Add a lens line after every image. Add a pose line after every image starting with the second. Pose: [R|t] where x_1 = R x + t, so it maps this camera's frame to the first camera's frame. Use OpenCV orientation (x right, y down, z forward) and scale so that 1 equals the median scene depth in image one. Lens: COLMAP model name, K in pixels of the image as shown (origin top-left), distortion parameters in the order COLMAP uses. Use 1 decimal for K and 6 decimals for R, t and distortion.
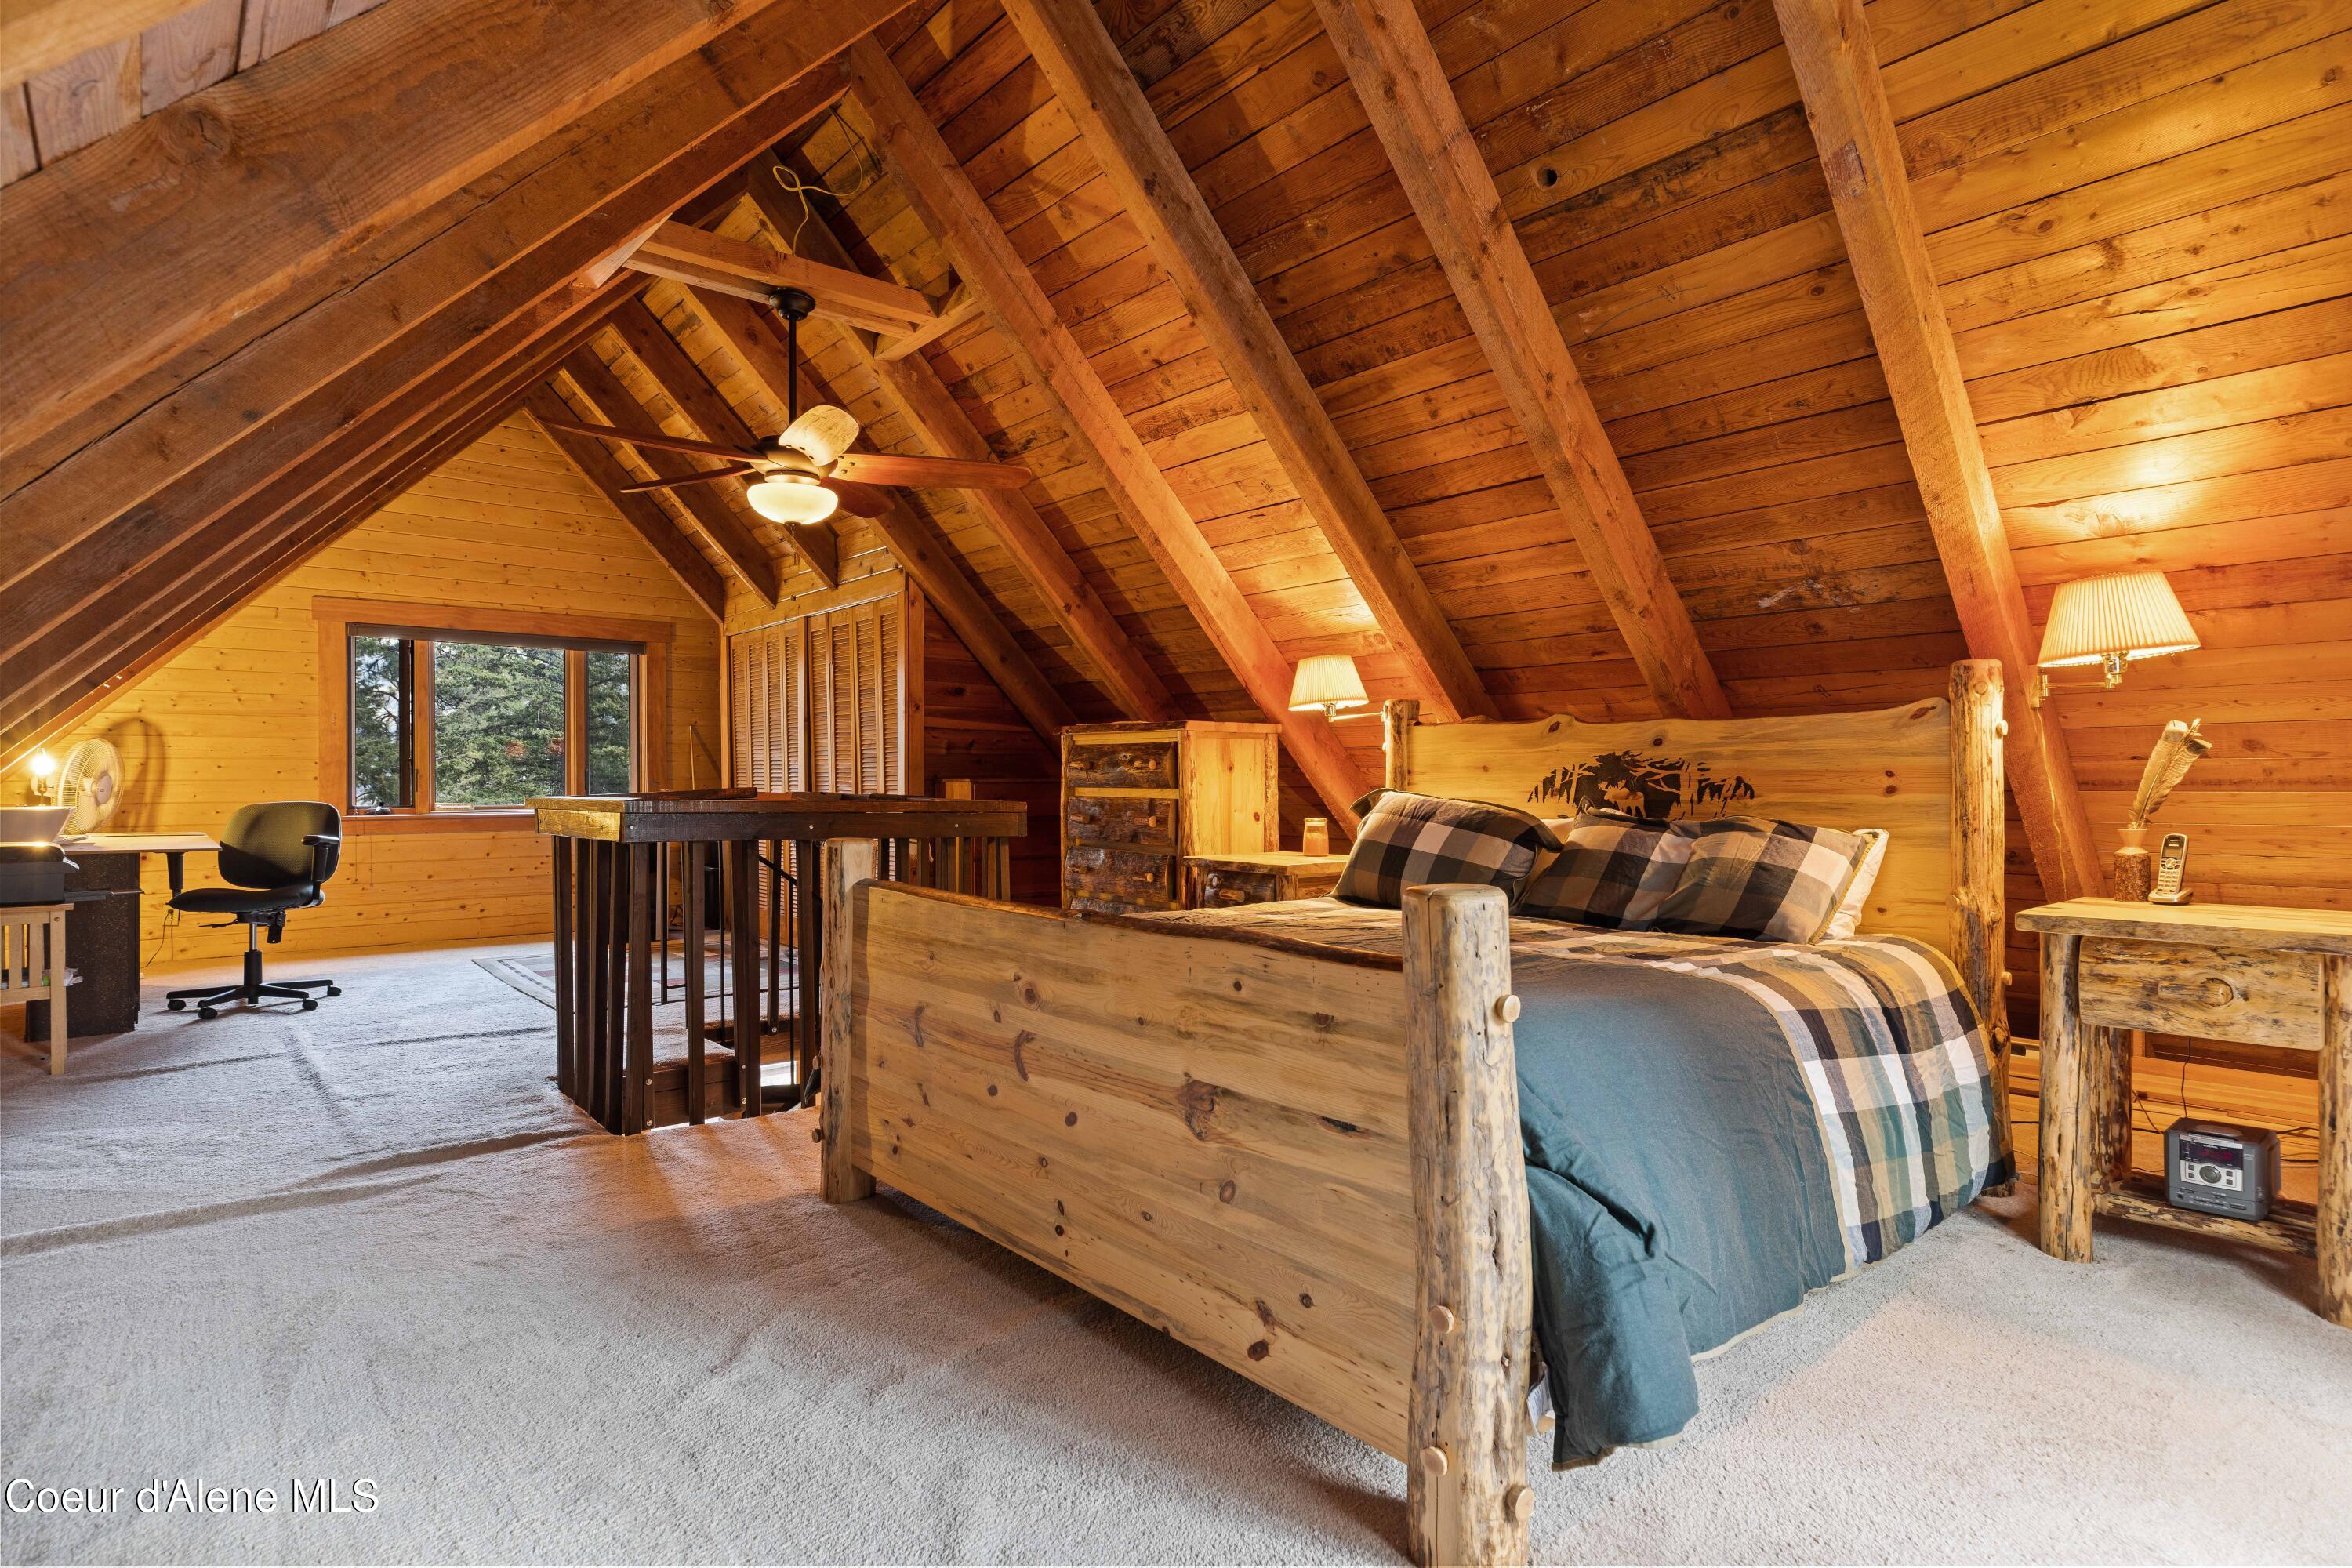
lens RADIAL K [[1214.8, 0, 1189.0], [0, 1214.8, 773.8], [0, 0, 1]] dist [-0.000187, 0.000259]
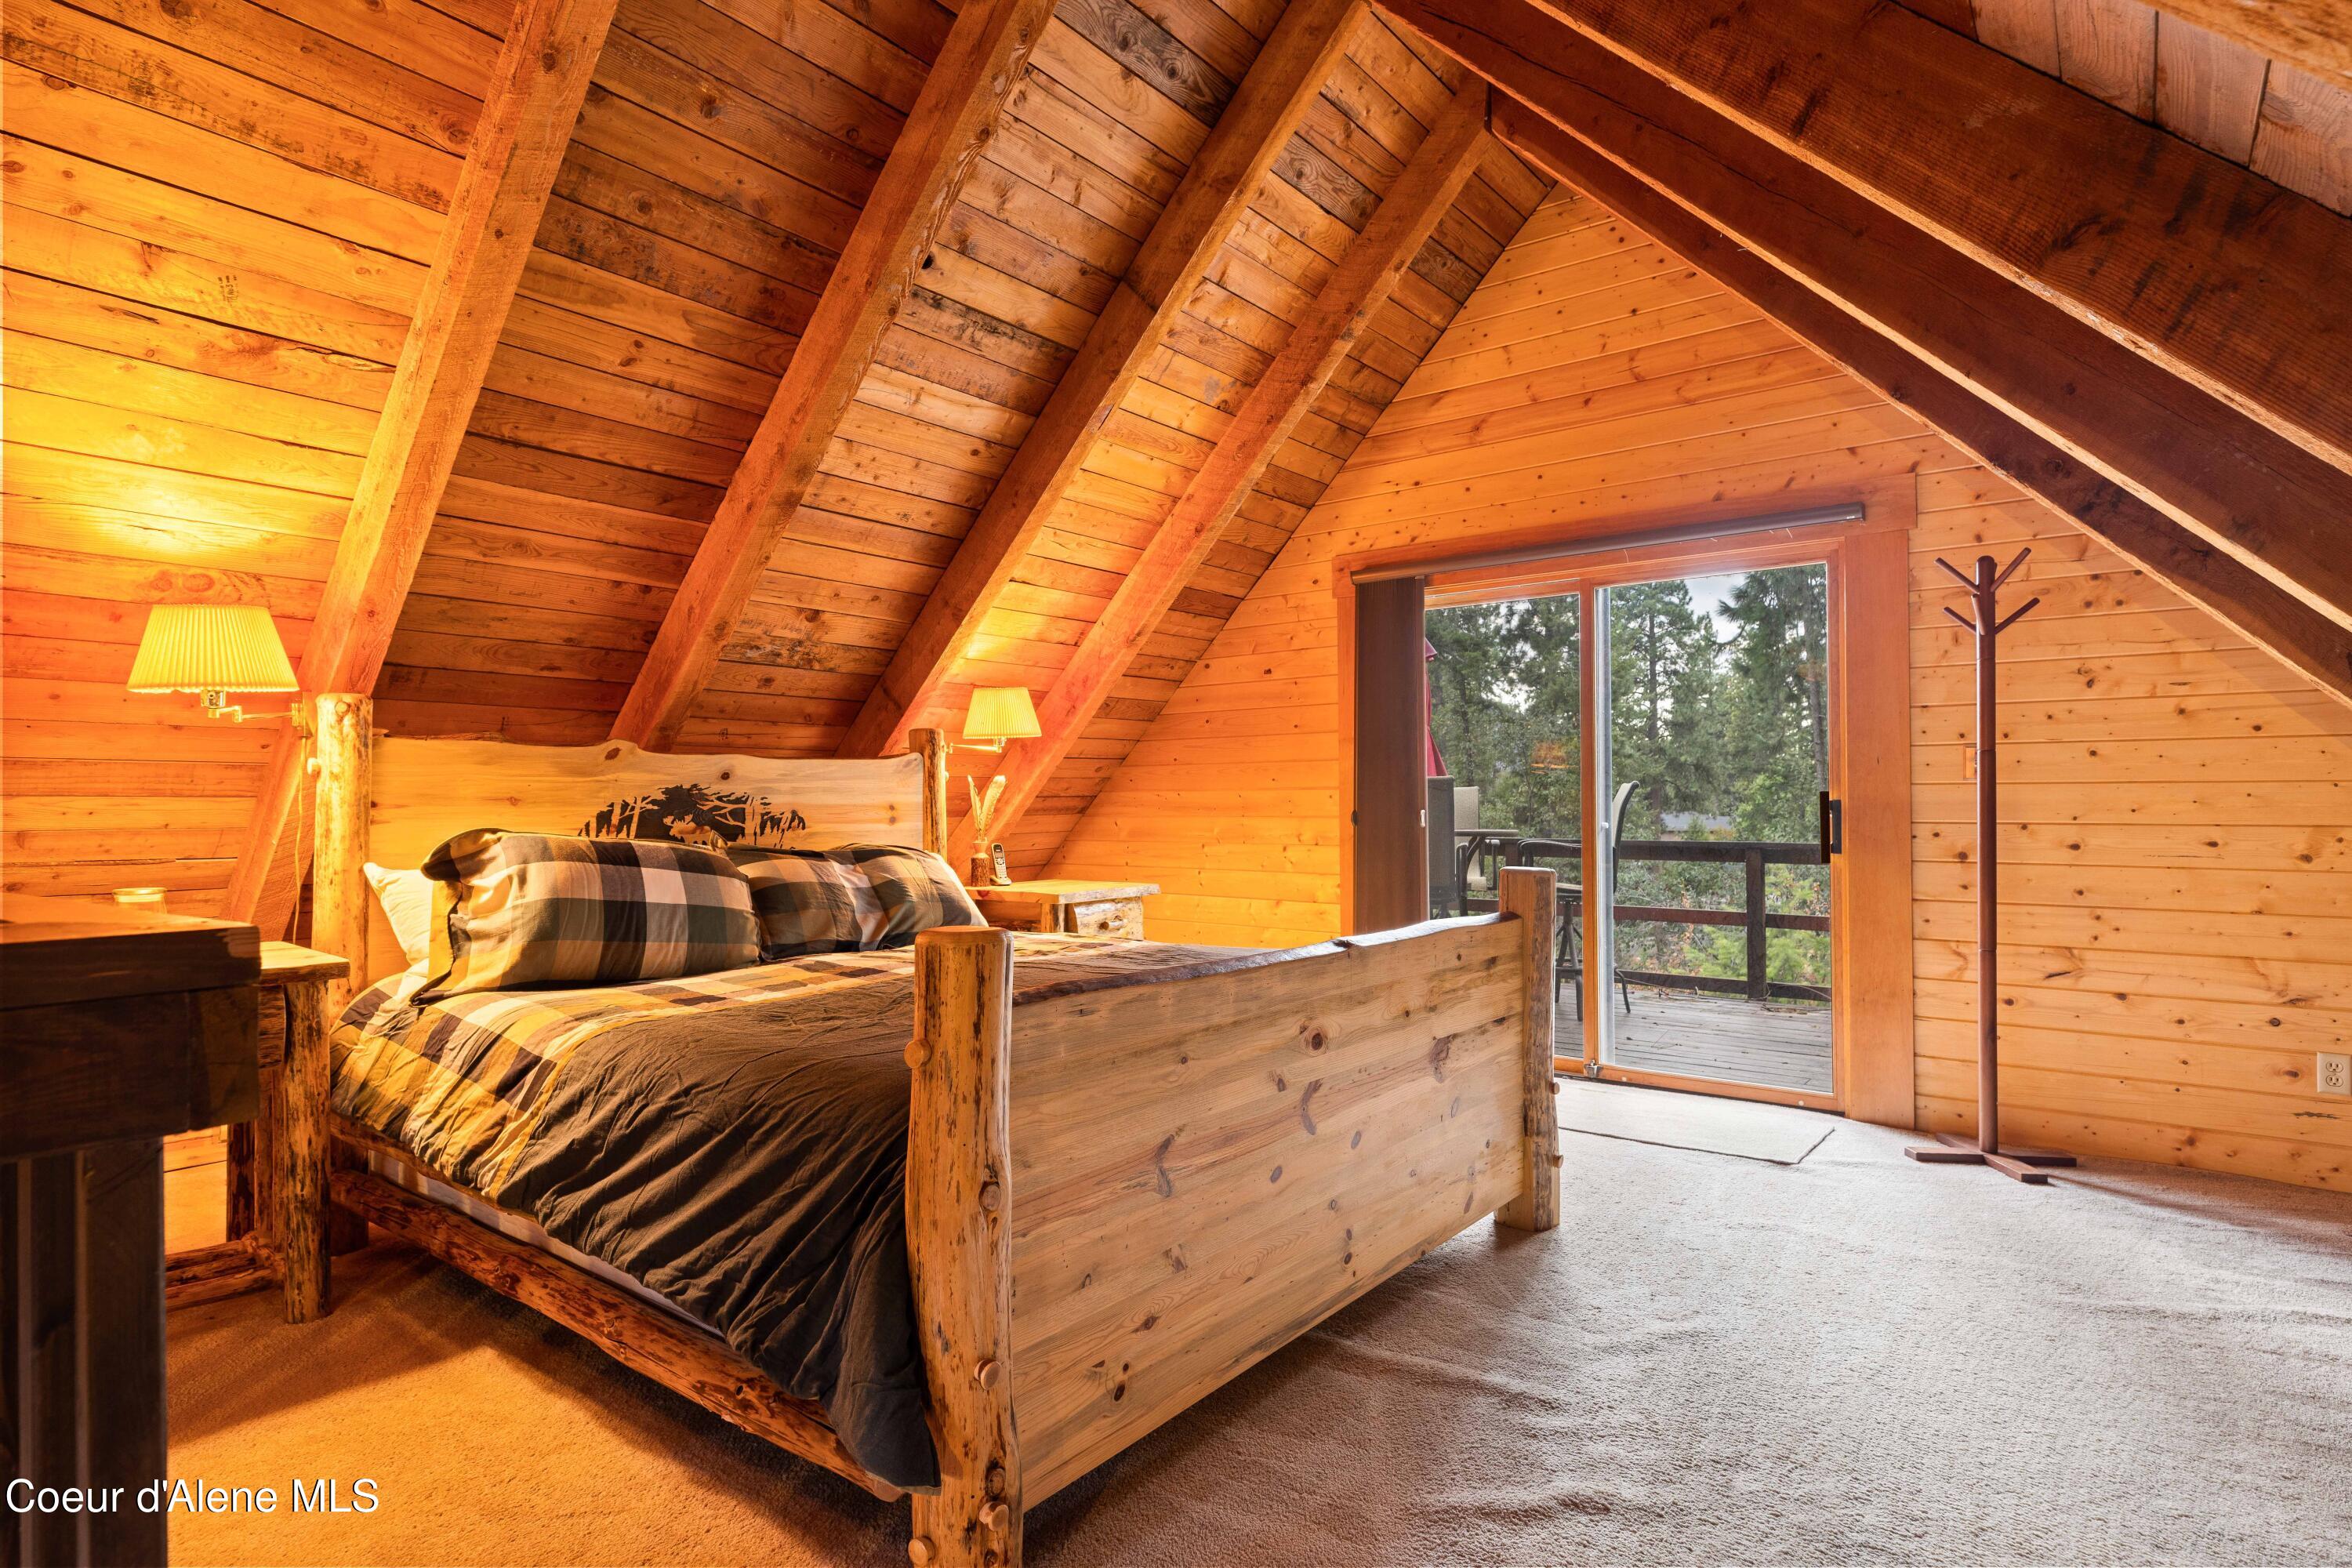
lens RADIAL K [[1214.8, 0, 1189.0], [0, 1214.8, 773.8], [0, 0, 1]] dist [-0.000187, 0.000259]
pose [[-0.201527, 0.028905, 0.979056, -0.685667], [-0.000239, 0.999563, -0.029560, 0.001624], [-0.979483, -0.006191, -0.201432, 0.846832]]
